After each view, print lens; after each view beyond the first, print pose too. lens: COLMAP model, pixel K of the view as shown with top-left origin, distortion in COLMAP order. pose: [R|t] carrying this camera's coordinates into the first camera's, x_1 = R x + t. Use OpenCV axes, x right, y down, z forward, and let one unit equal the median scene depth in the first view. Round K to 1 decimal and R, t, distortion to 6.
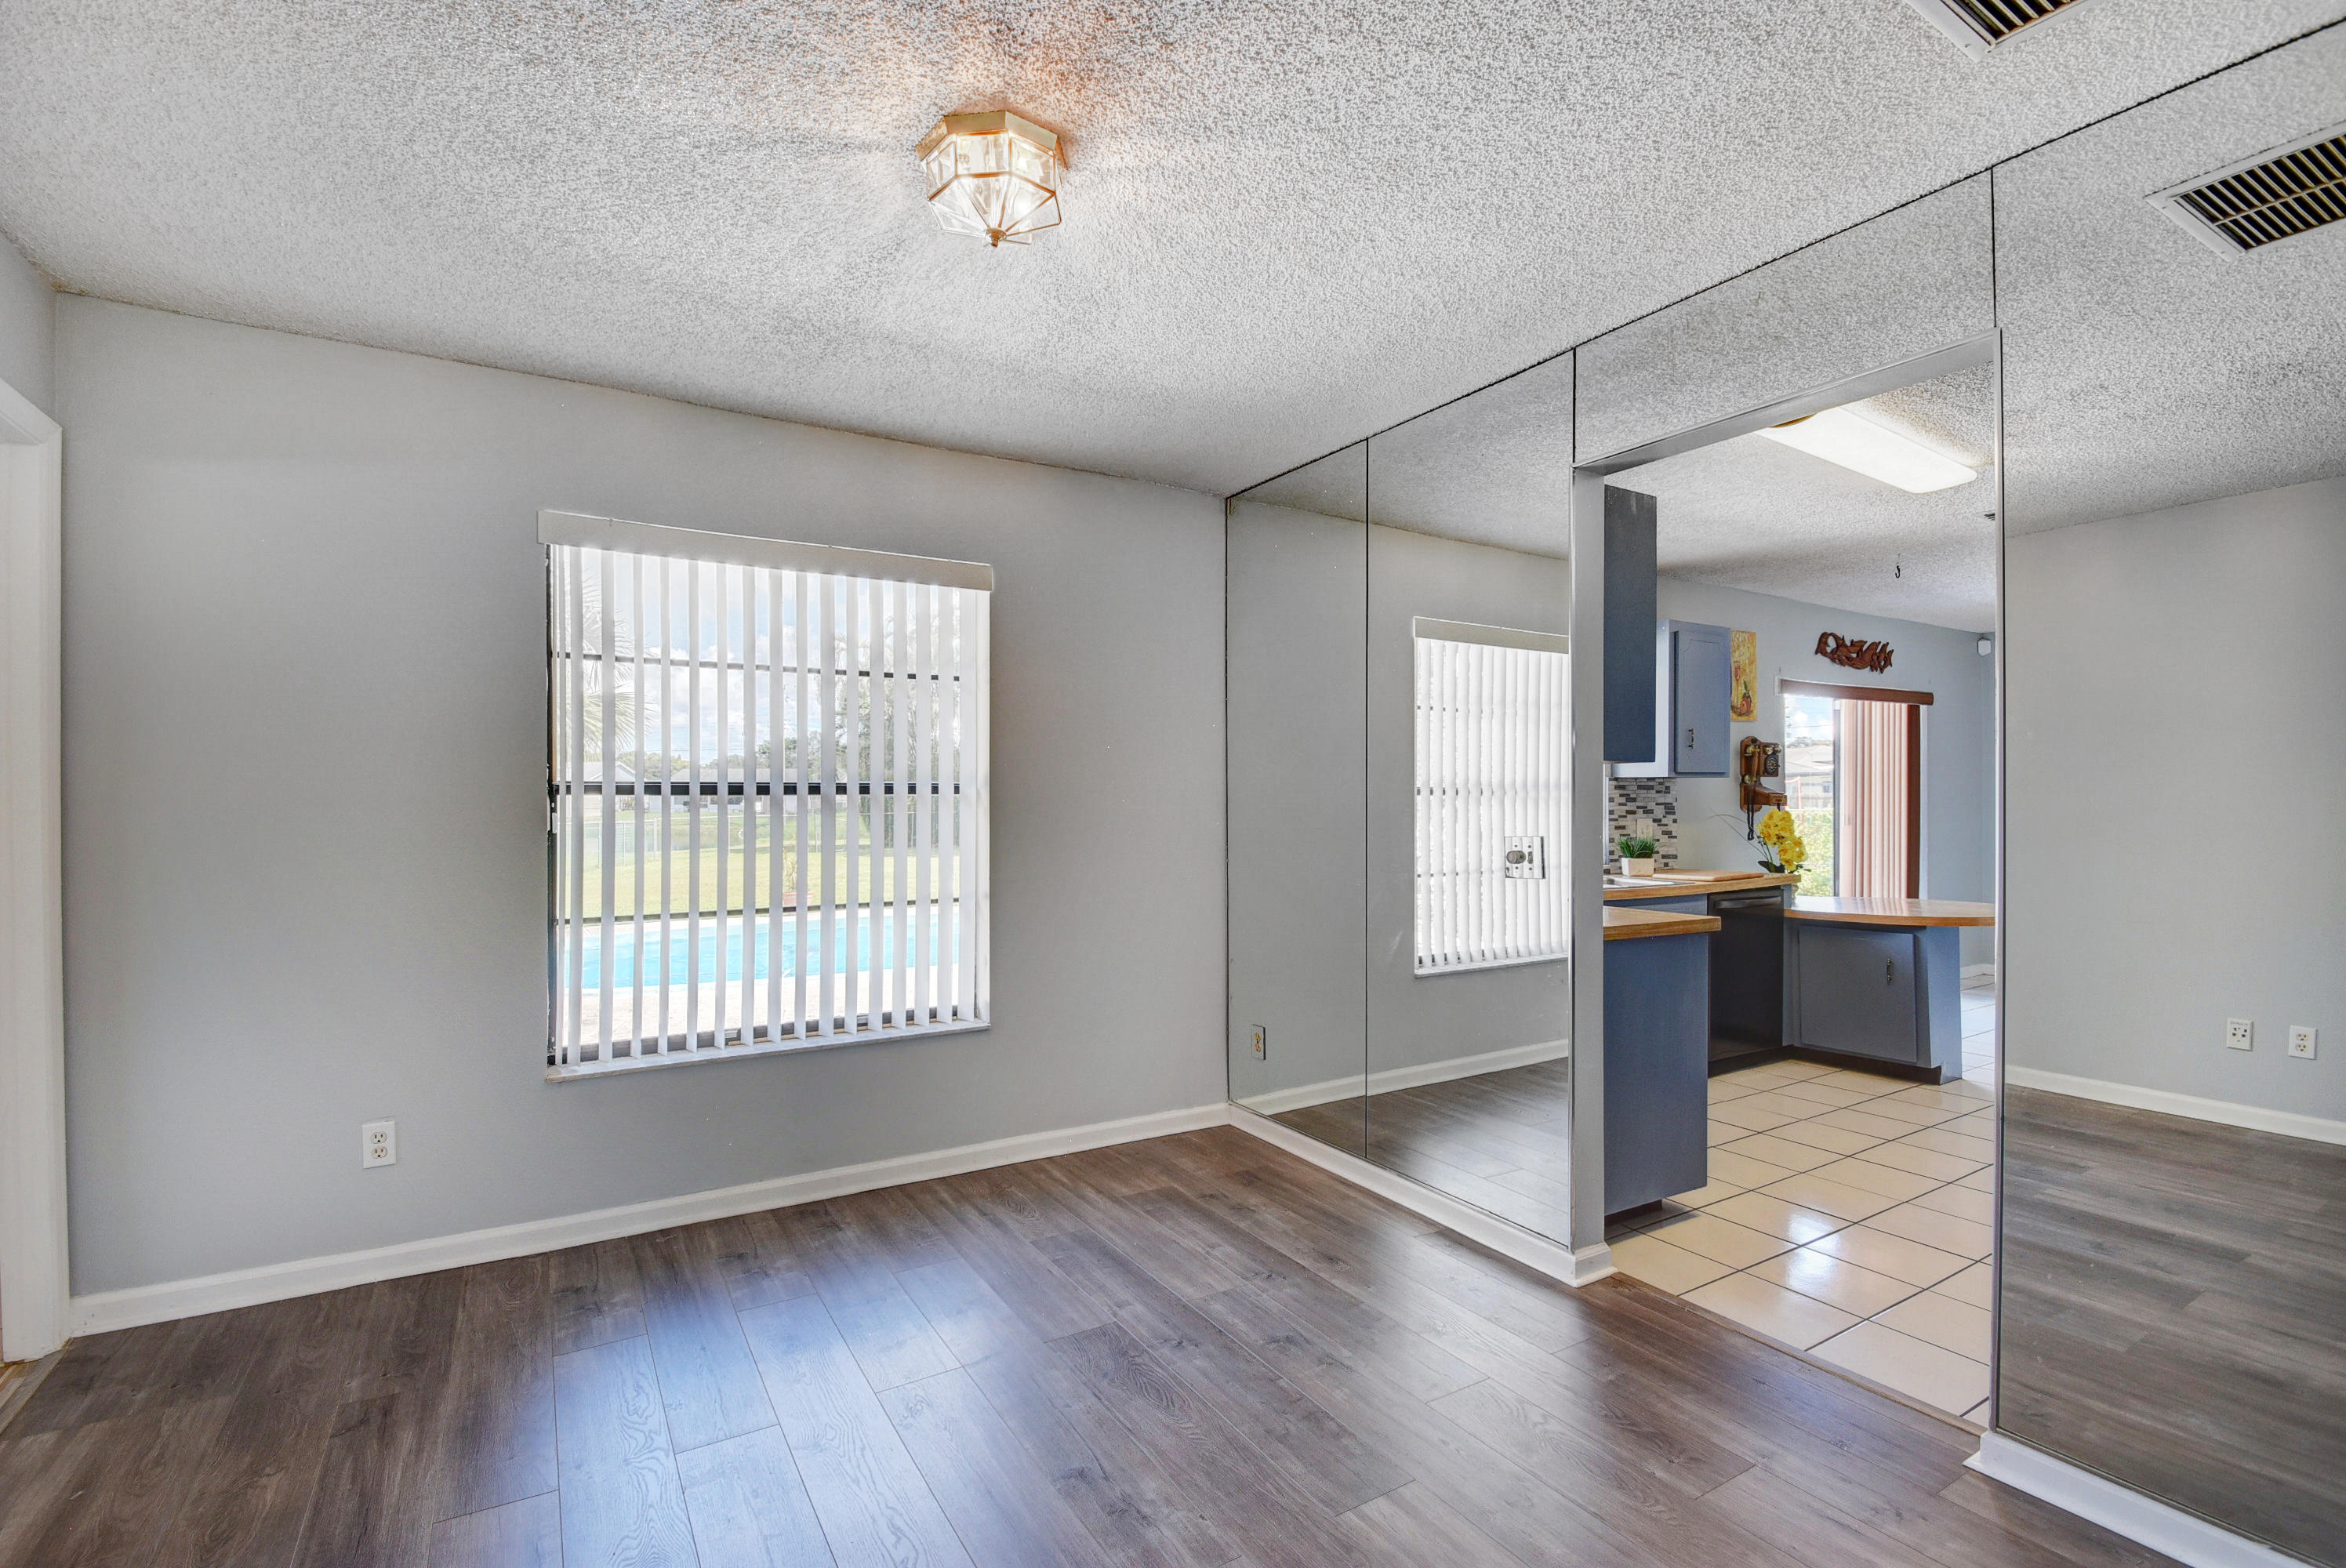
lens RADIAL K [[1042.2, 0, 1125.6], [0, 1042.2, 802.3], [0, 0, 1]] dist [-0.004463, -0.001795]
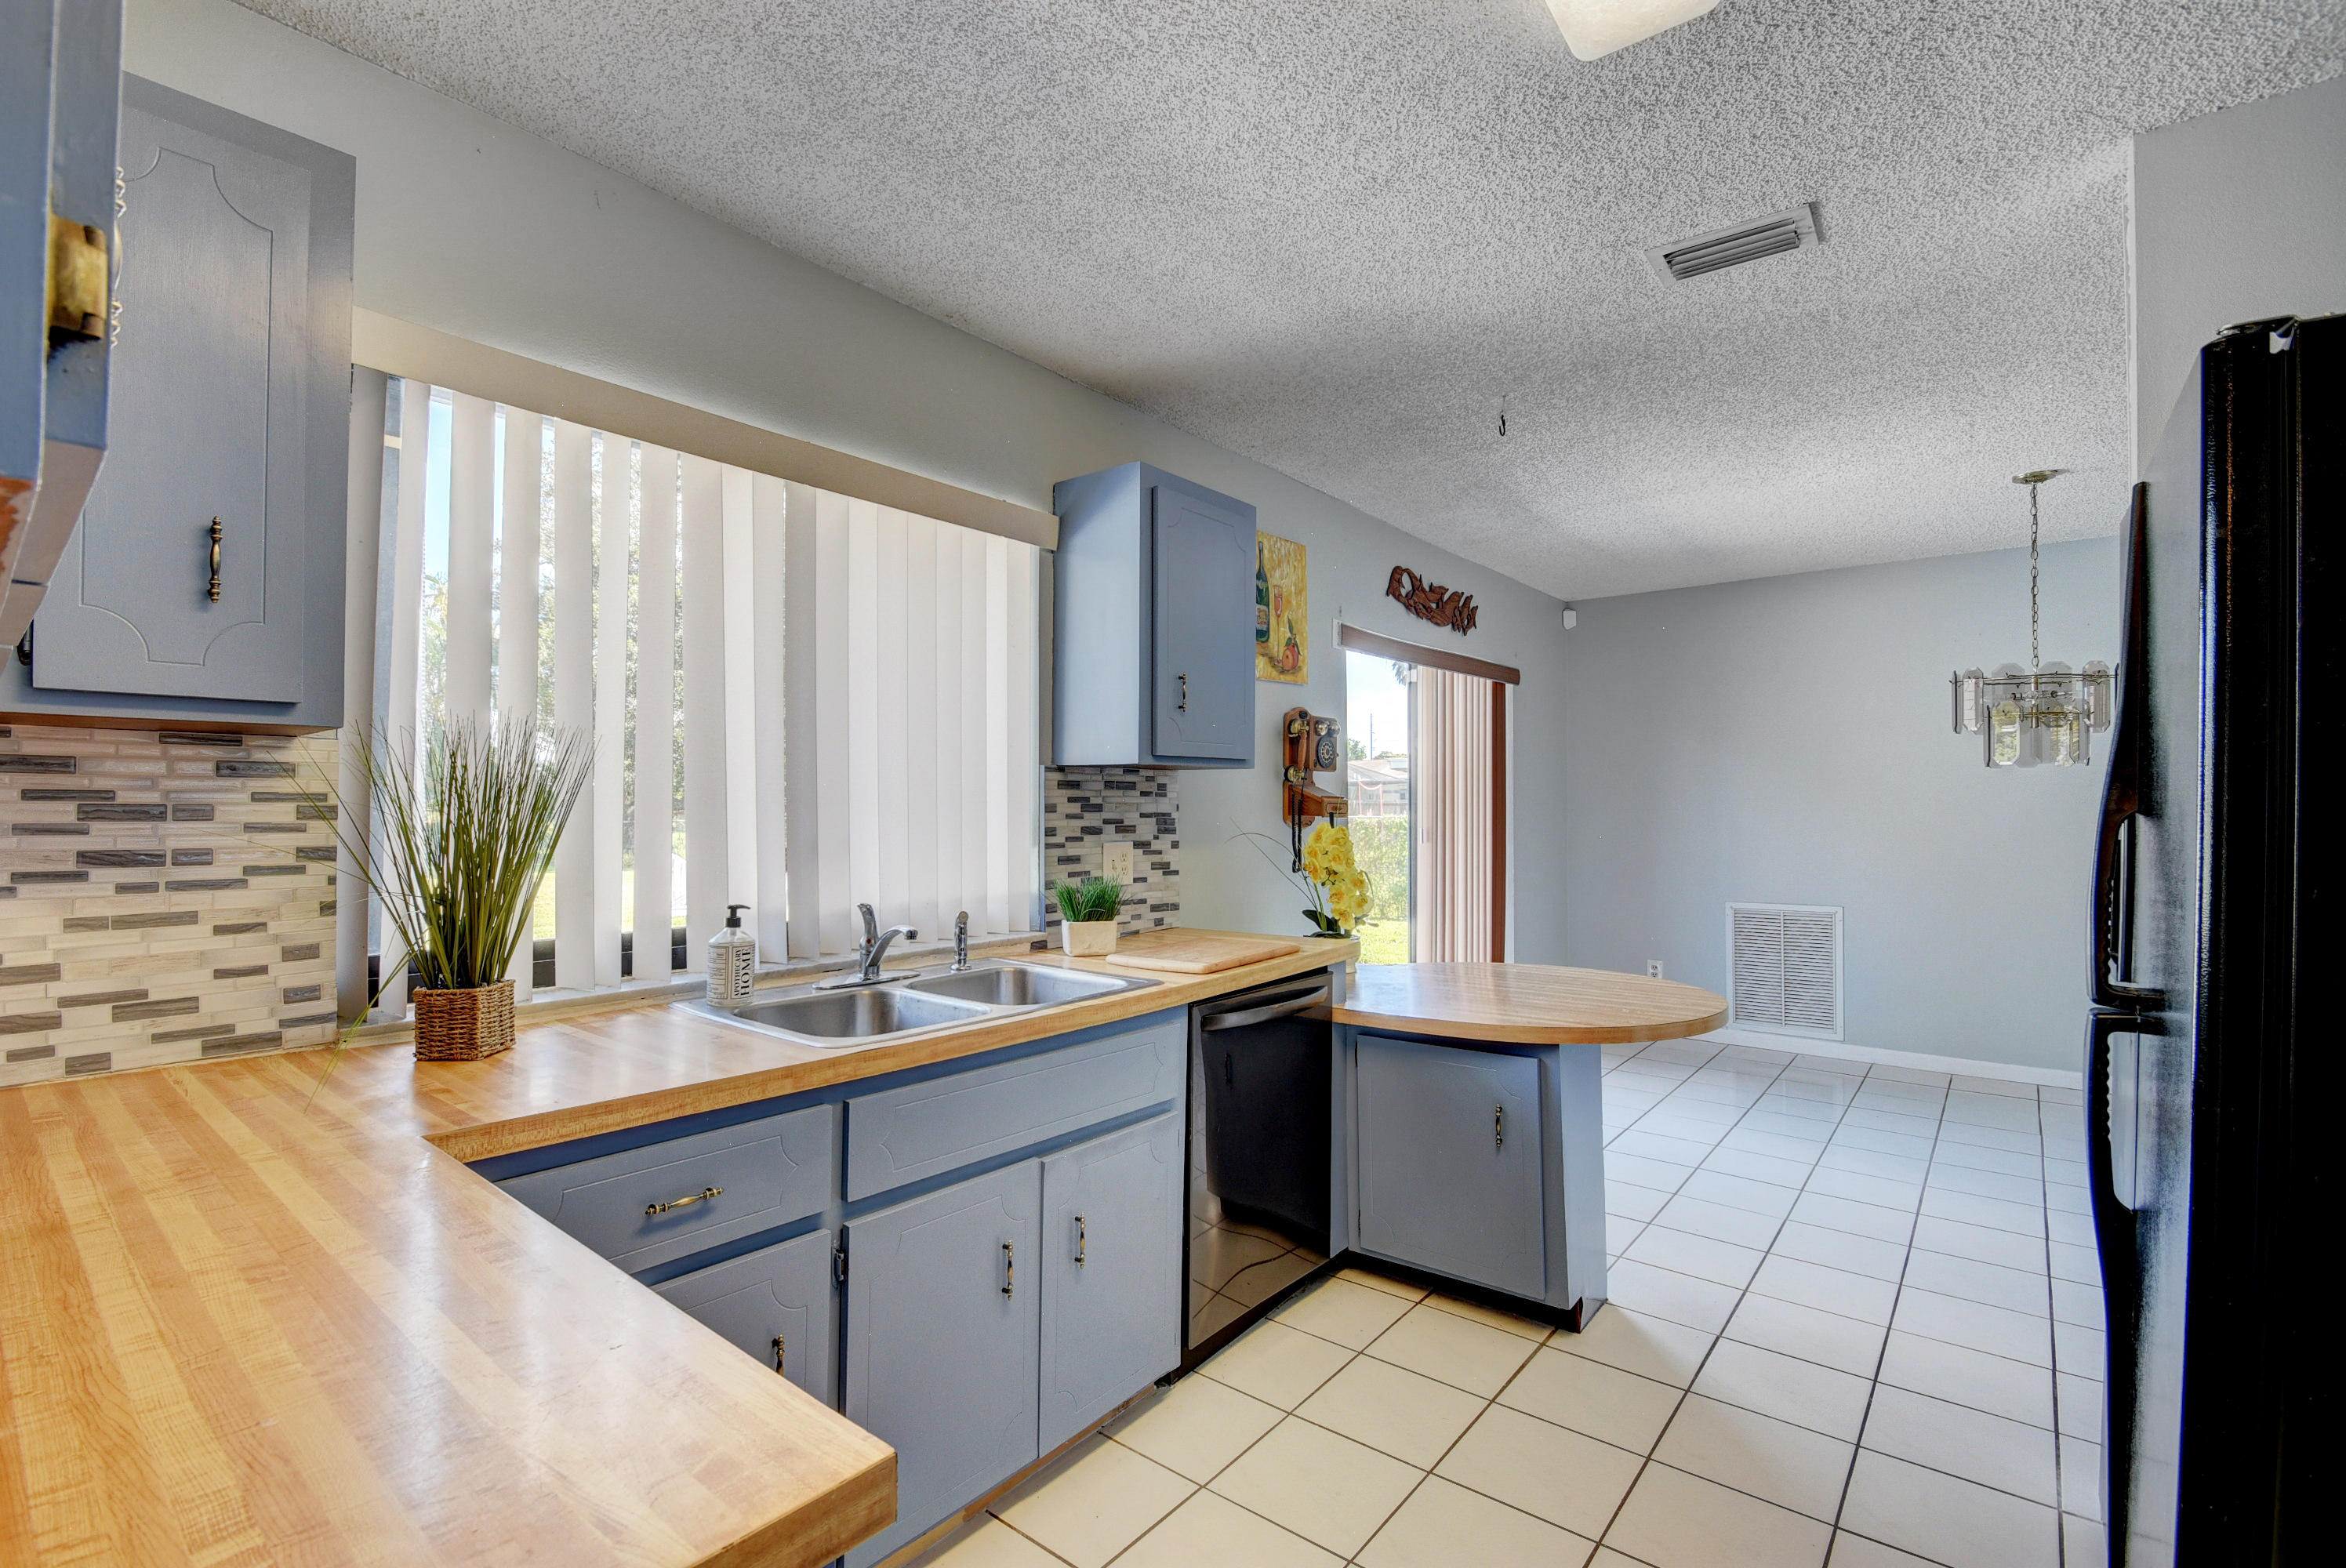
lens RADIAL K [[1042.2, 0, 1174.5], [0, 1042.2, 798.5], [0, 0, 1]] dist [-0.004463, -0.001795]
pose [[0.929820, 0.003089, 0.368003, 0.305998], [0.000601, 0.999951, -0.009912, -0.001803], [-0.368015, 0.009438, 0.929772, 0.450703]]
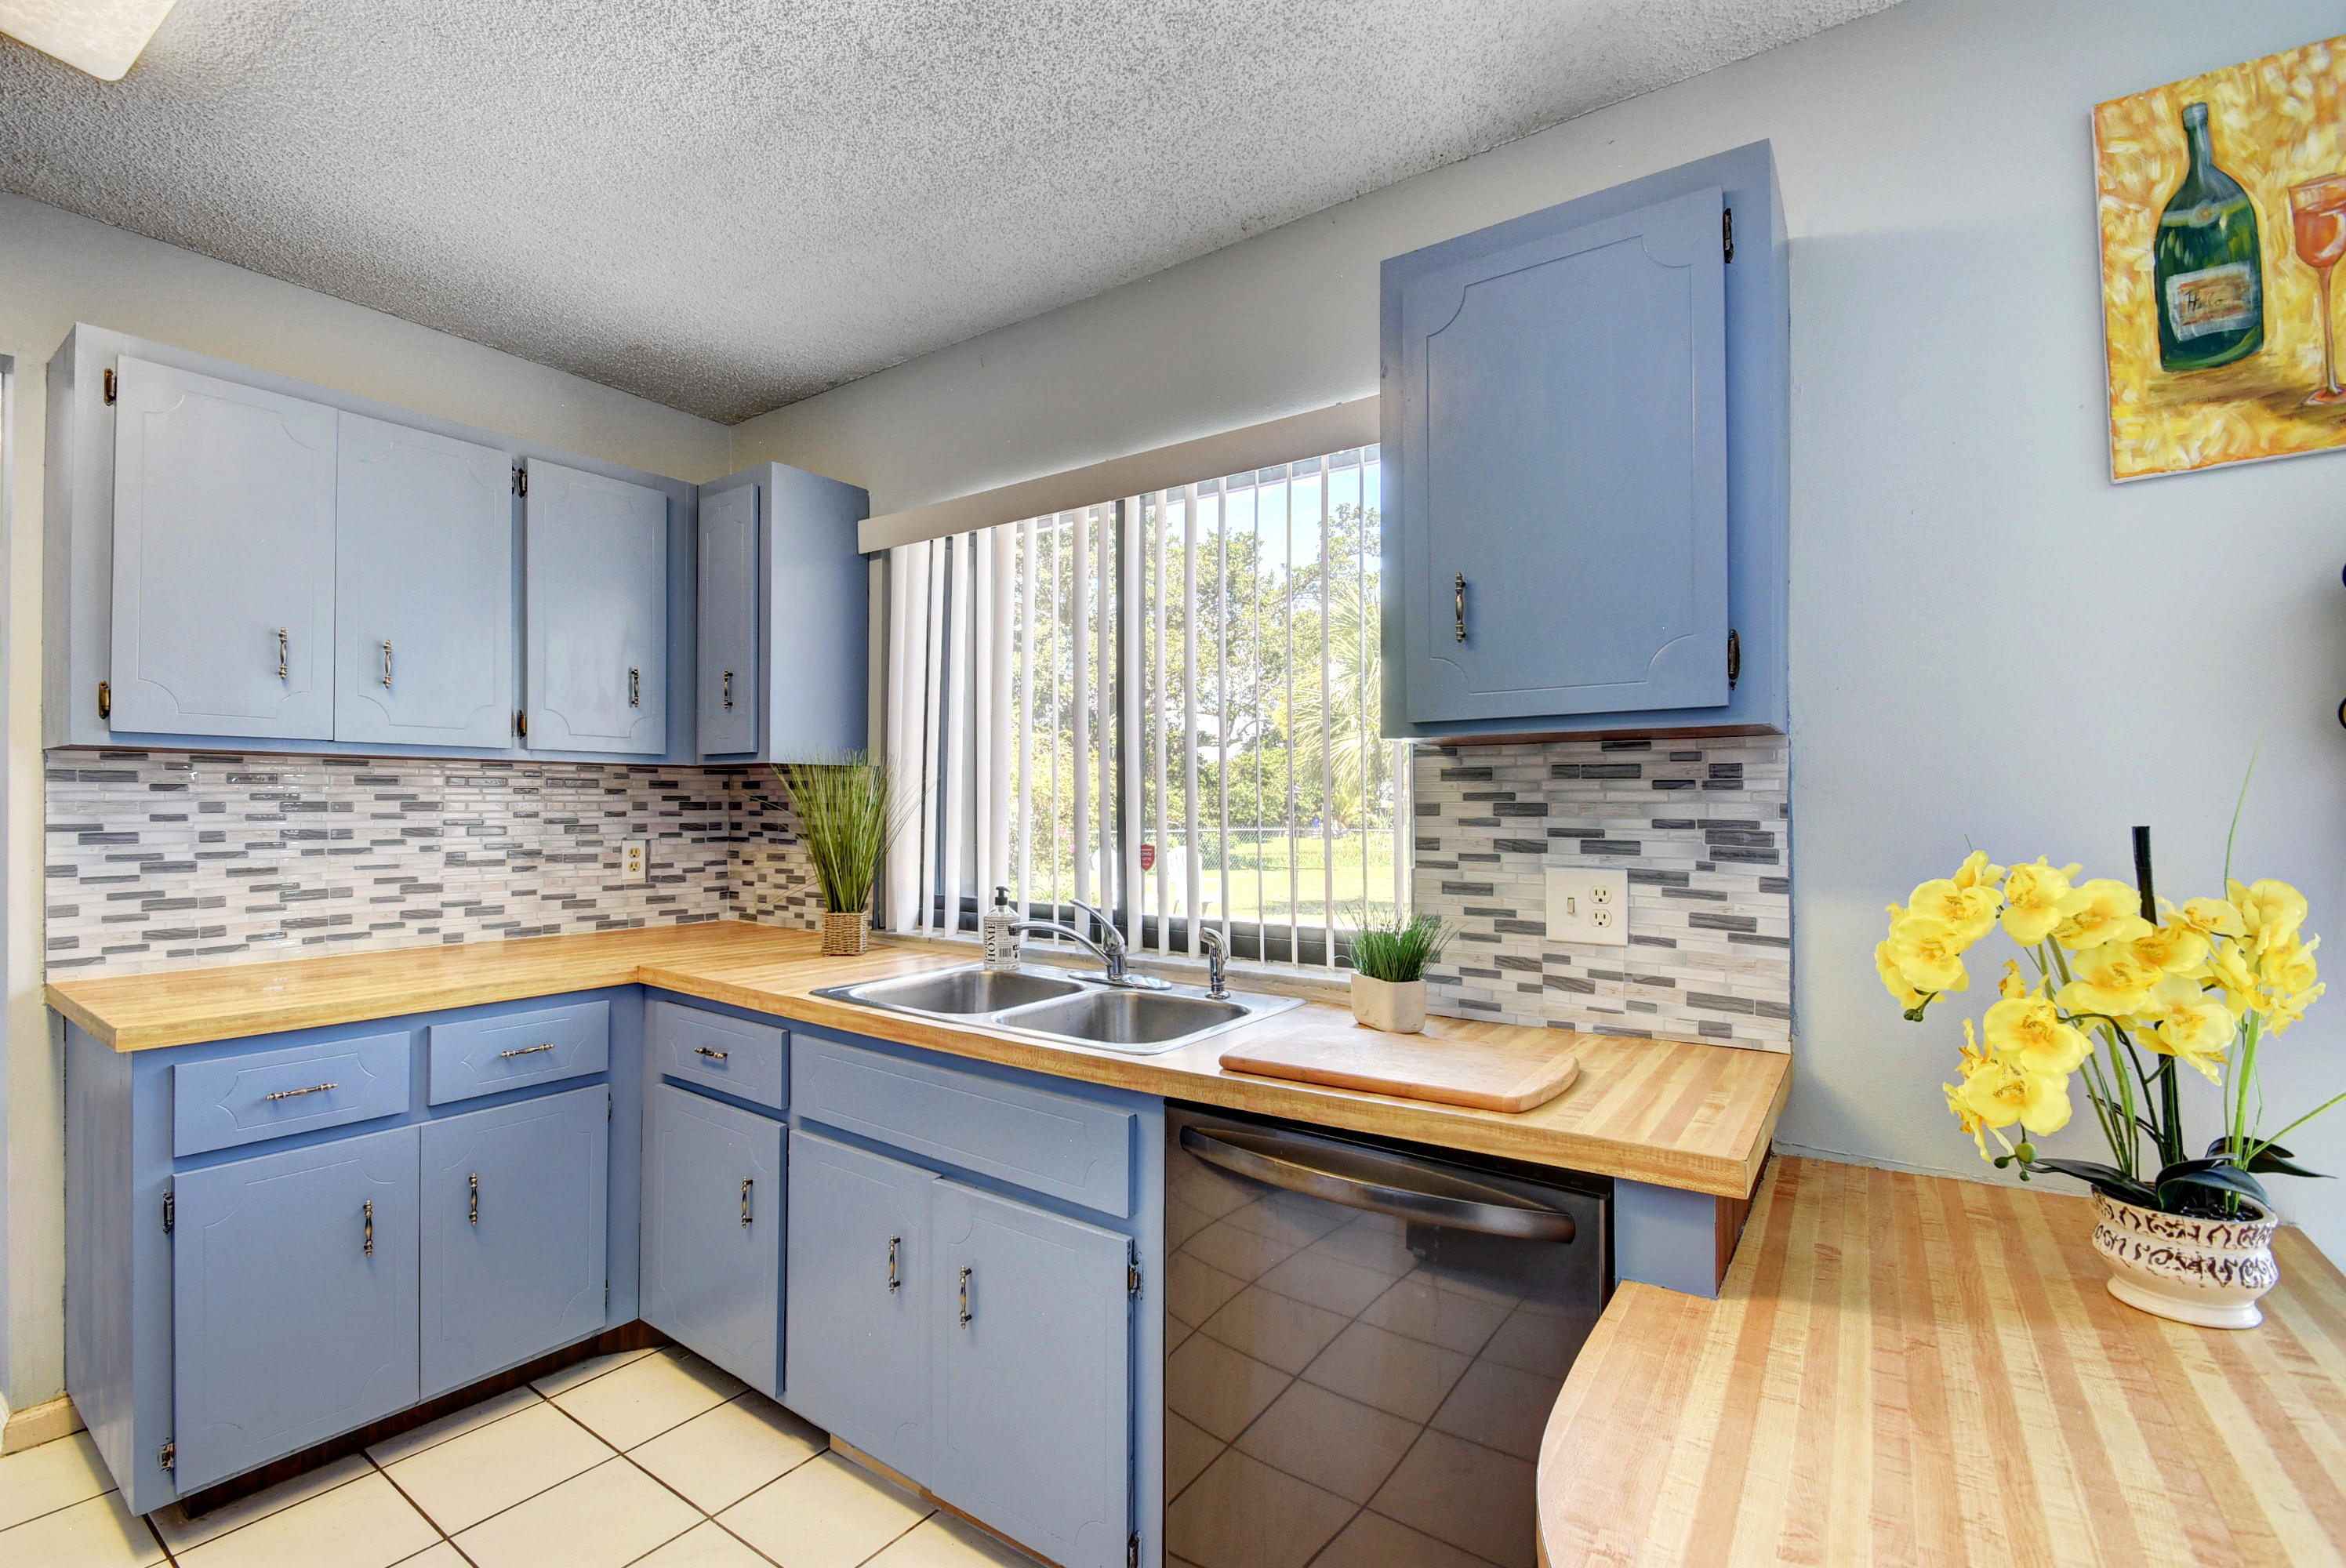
lens RADIAL K [[1042.2, 0, 1085.0], [0, 1042.2, 794.1], [0, 0, 1]] dist [-0.004463, -0.001795]
pose [[0.398547, -0.004622, -0.917136, 0.691987], [-0.005799, 0.999955, -0.007559, -0.003791], [0.917130, 0.008331, 0.398502, 0.689768]]
